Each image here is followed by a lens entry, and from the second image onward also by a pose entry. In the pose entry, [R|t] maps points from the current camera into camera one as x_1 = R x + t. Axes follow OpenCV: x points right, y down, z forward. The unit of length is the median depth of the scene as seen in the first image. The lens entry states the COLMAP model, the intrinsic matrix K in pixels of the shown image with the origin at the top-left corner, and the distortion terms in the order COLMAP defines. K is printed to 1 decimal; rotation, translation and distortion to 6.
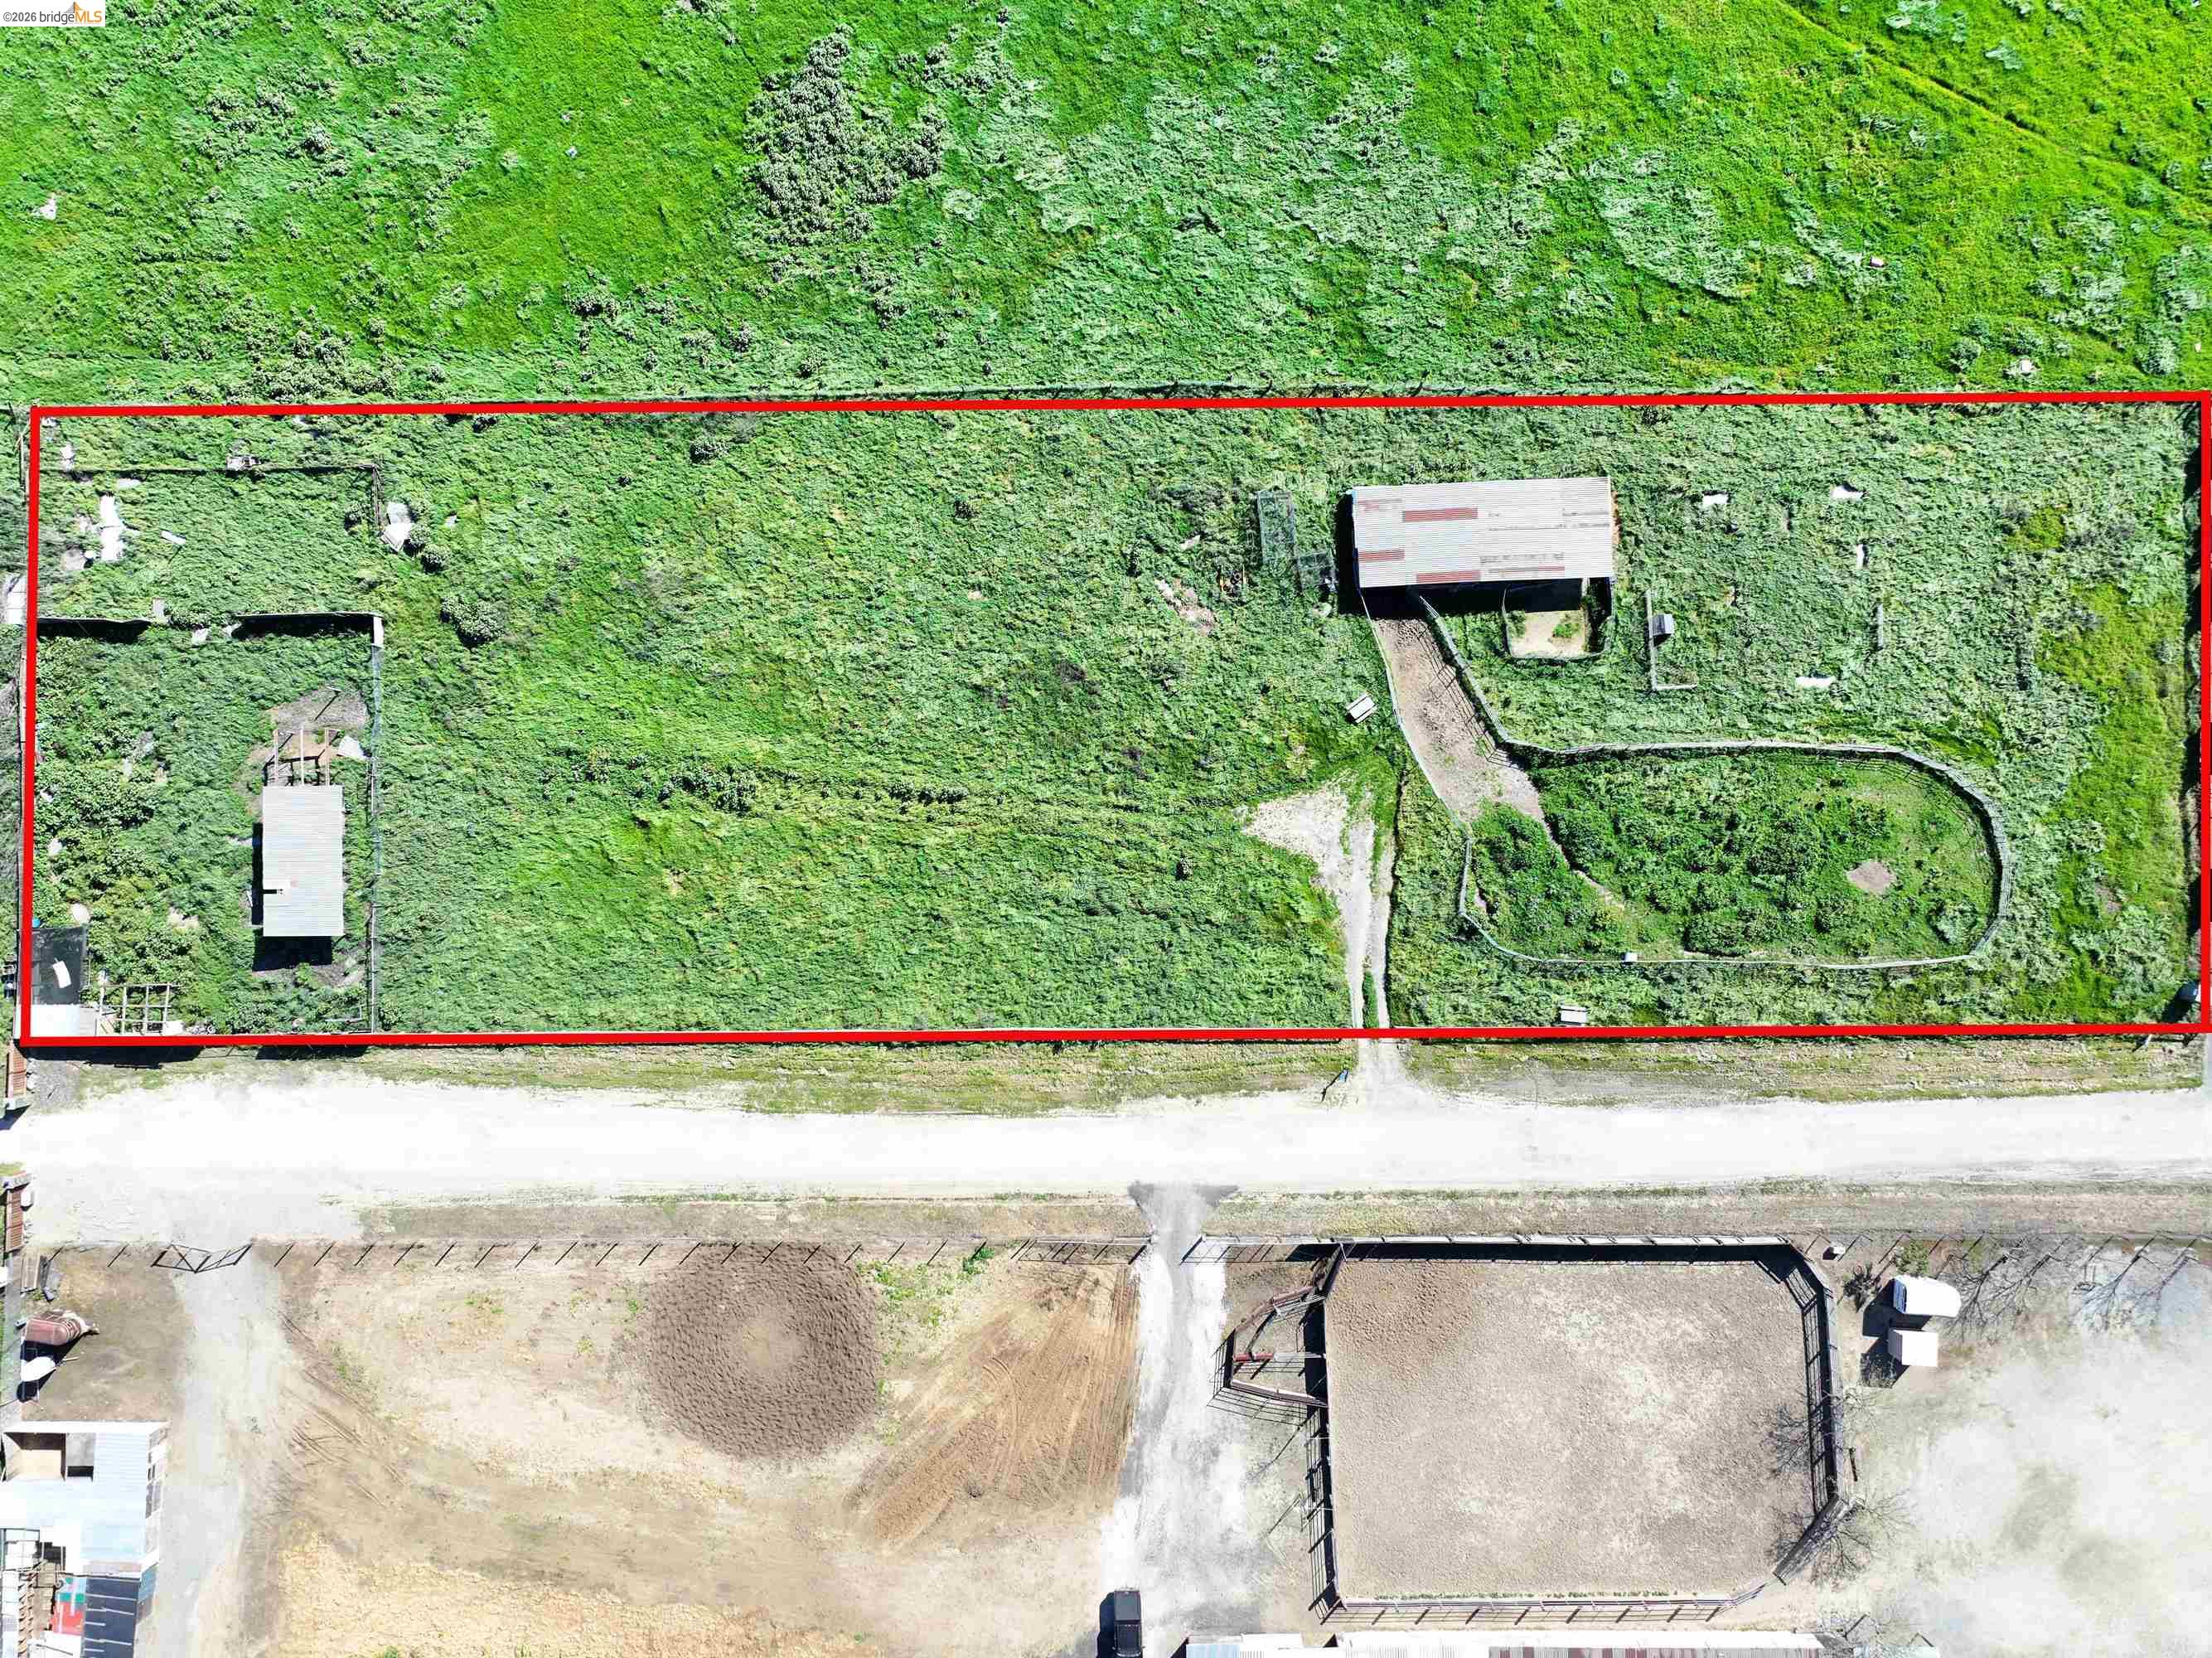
lens RADIAL K [[1552.2, 0, 1110.0], [0, 1552.2, 828.6], [0, 0, 1]] dist [0.000990, 0.016520]
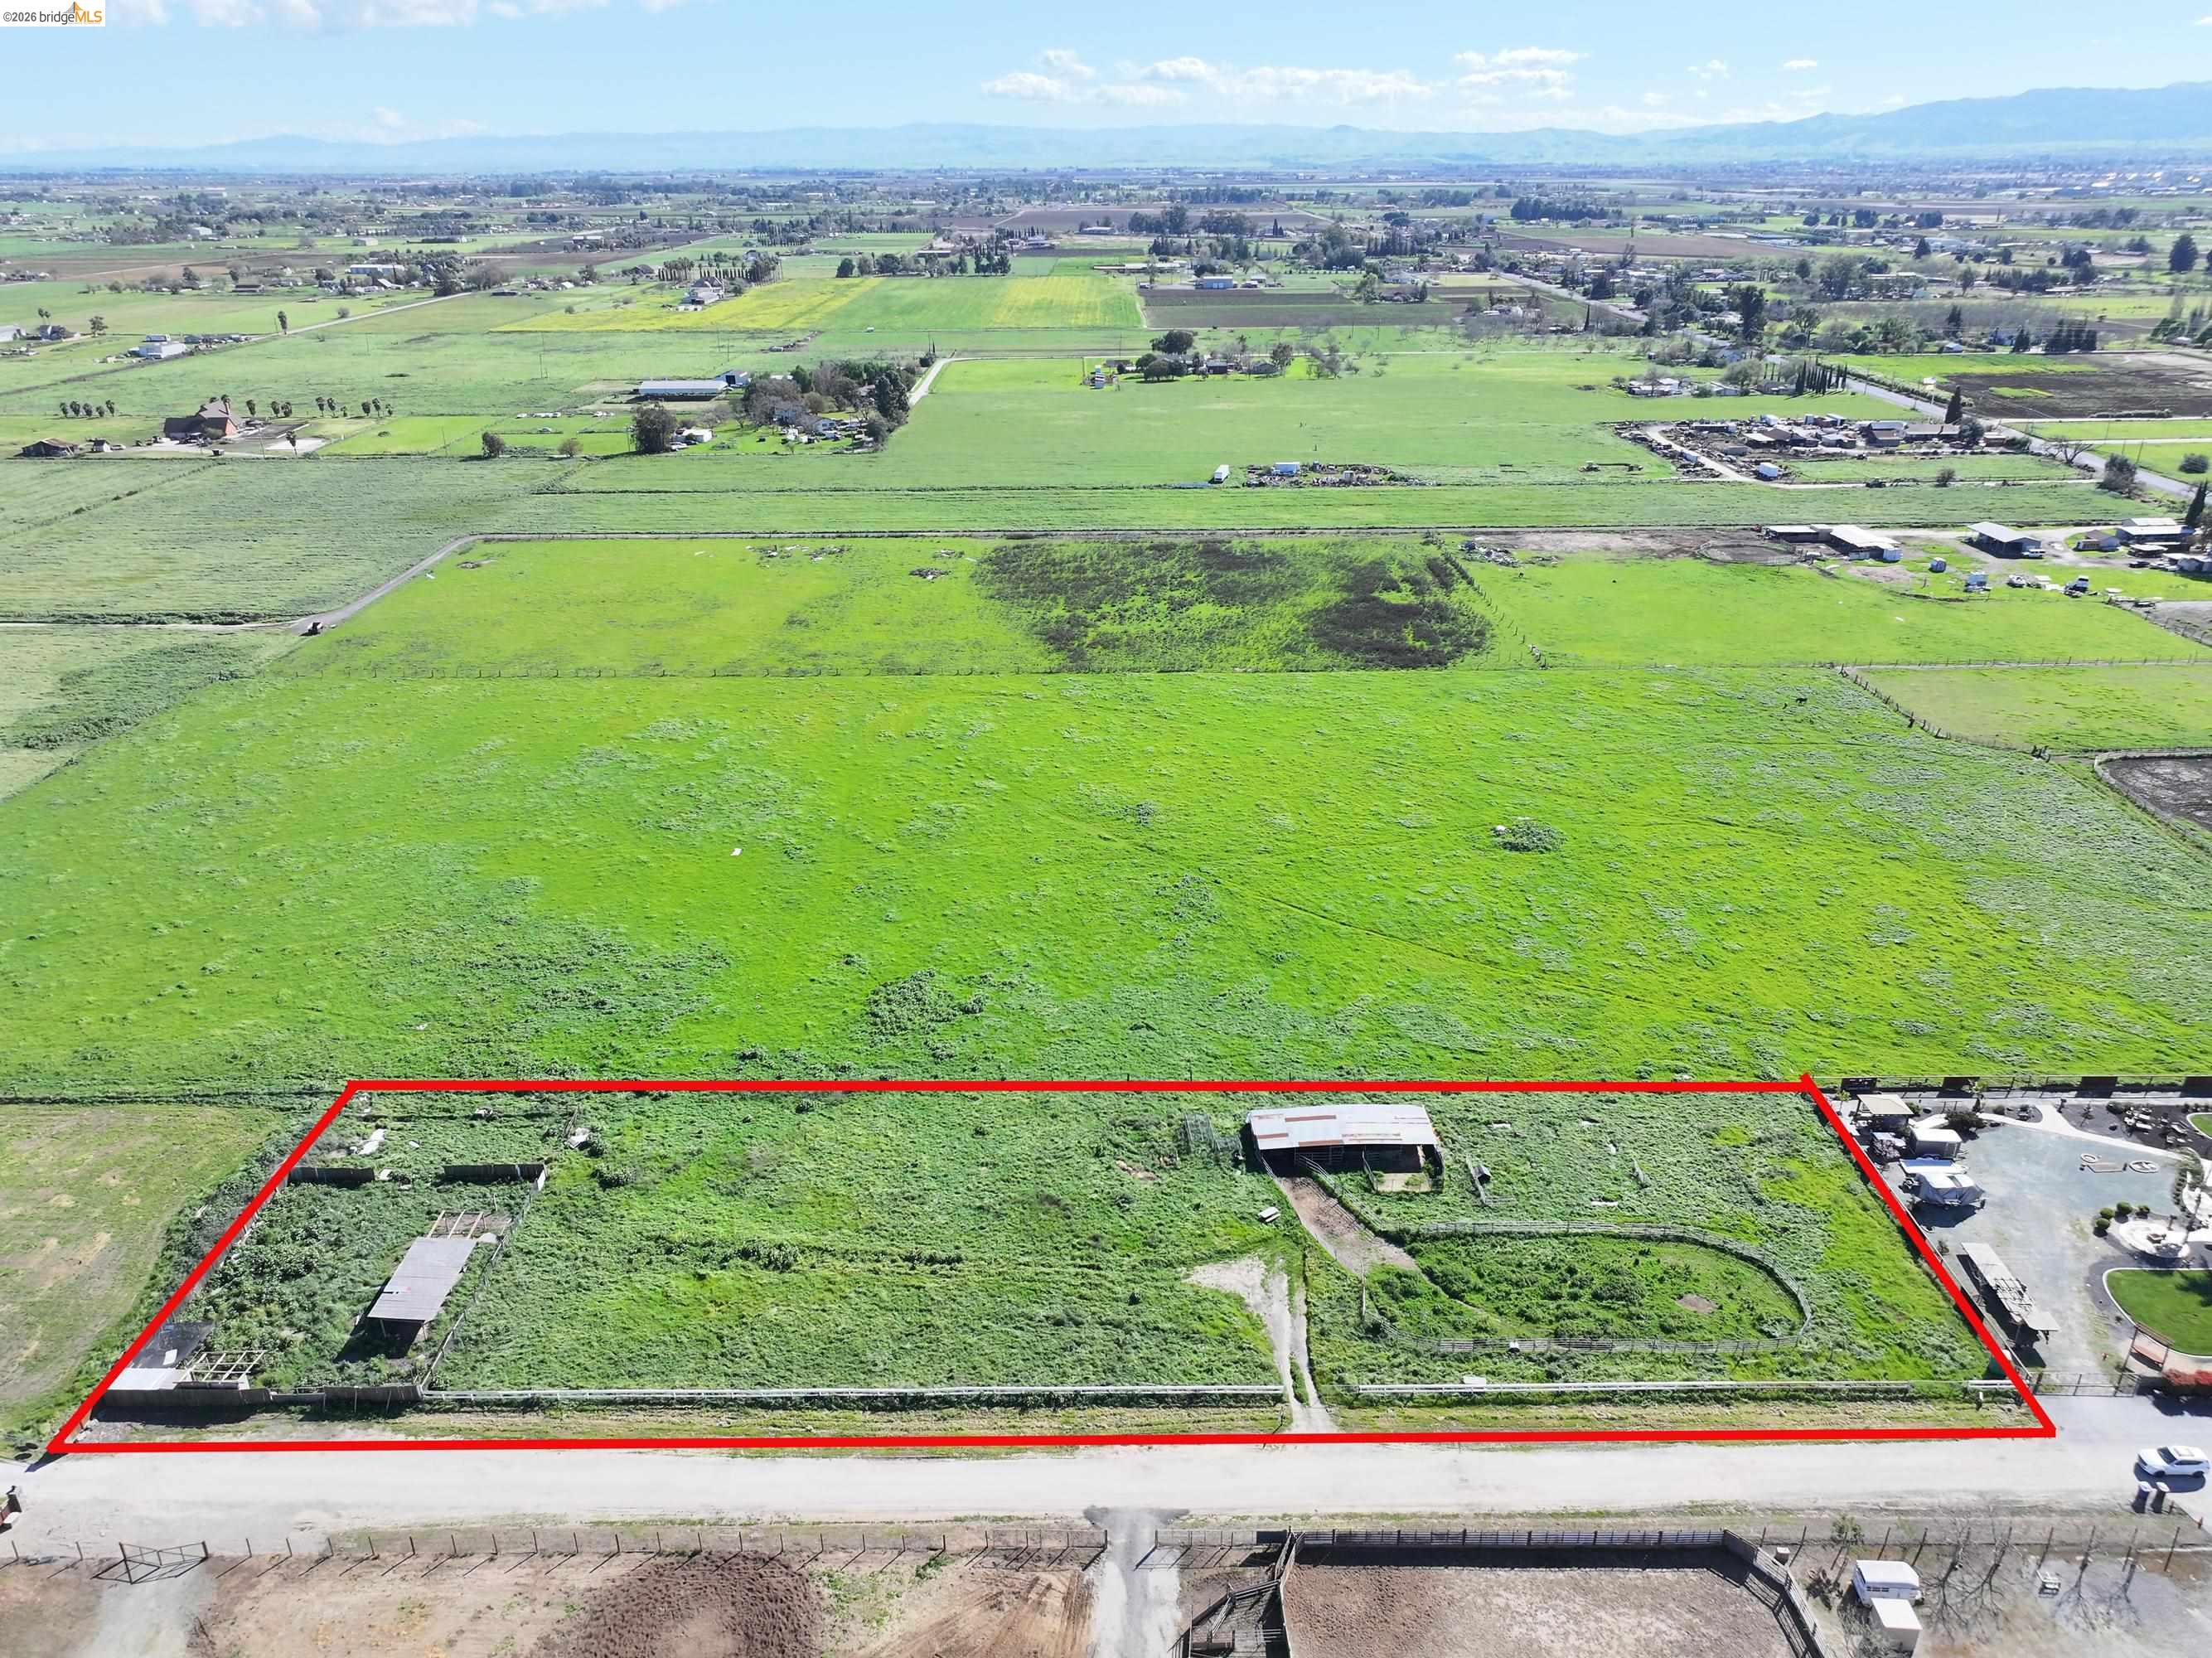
lens RADIAL K [[1552.2, 0, 1112.4], [0, 1552.2, 834.5], [0, 0, 1]] dist [0.000990, 0.016520]
pose [[0.999915, 0.012740, -0.002831, 0.028081], [-0.007939, 0.421616, -0.906740, 0.983925], [-0.010358, 0.906685, 0.421681, 0.150547]]
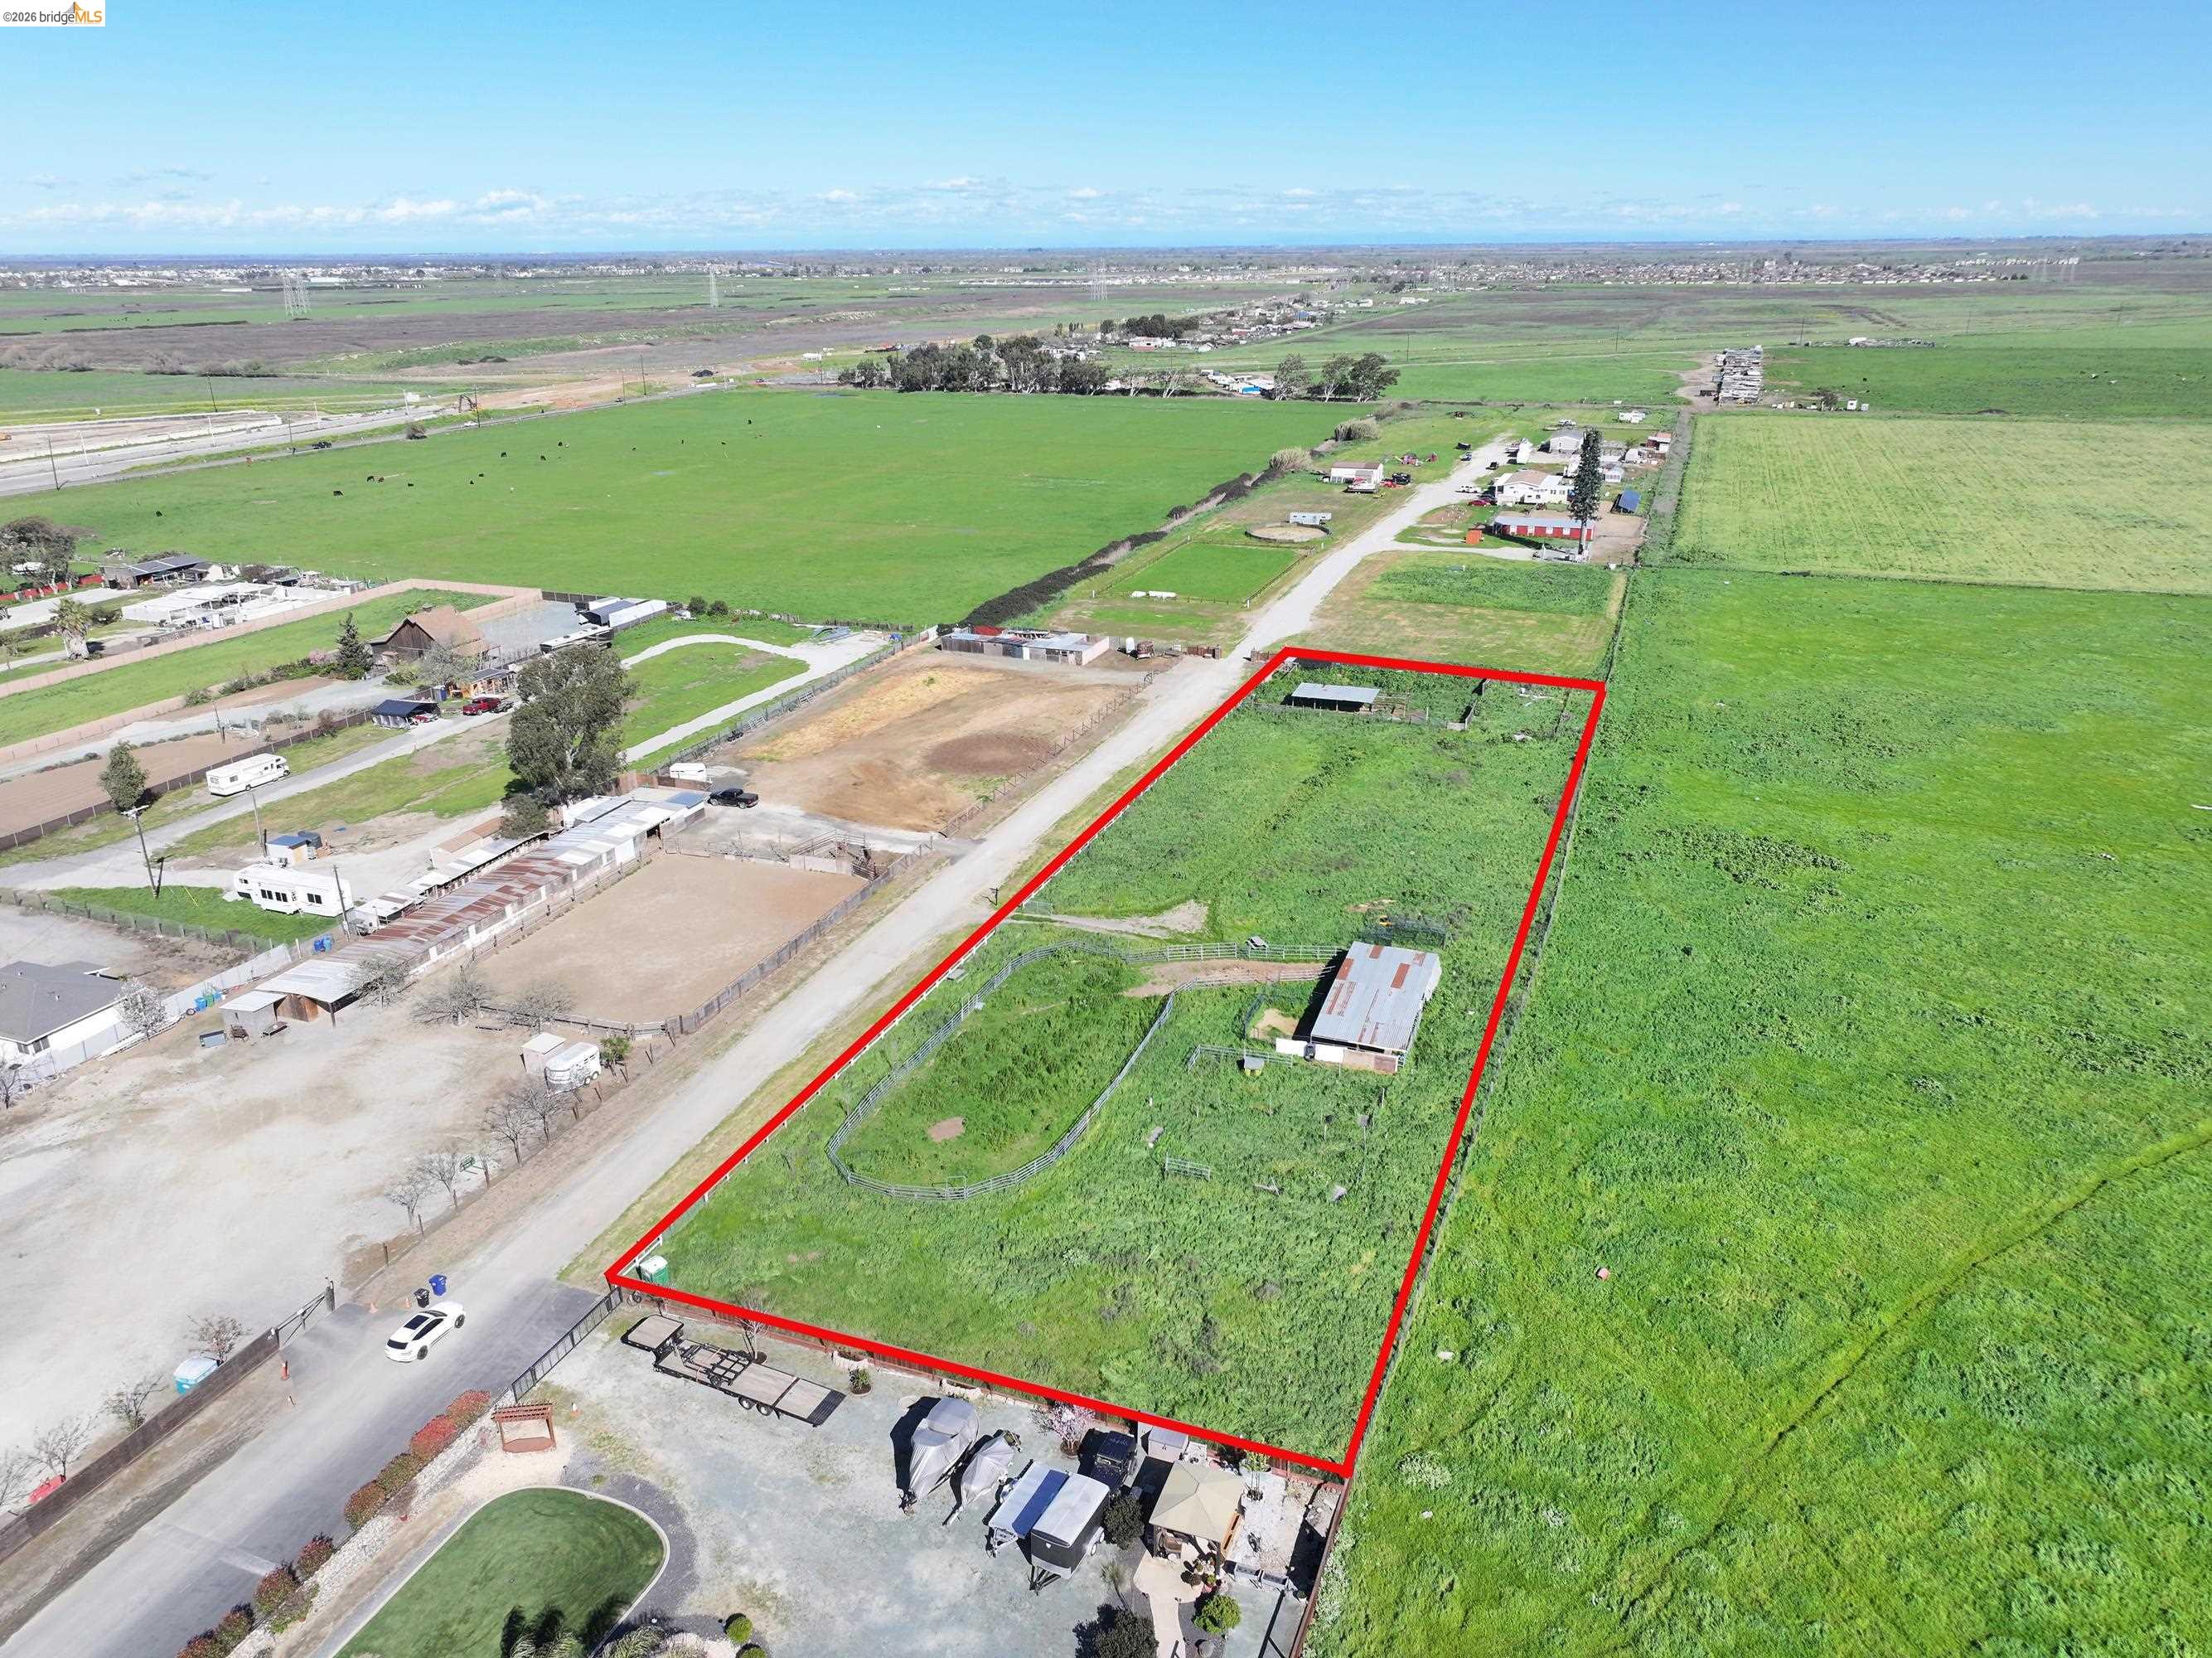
lens RADIAL K [[1552.2, 0, 1106.8], [0, 1552.2, 820.7], [0, 0, 1]] dist [0.000990, 0.016520]
pose [[-0.363350, 0.347088, -0.864584, 1.226401], [-0.930862, -0.097028, 0.352252, -0.387347], [0.038374, 0.932800, 0.358346, 0.465436]]
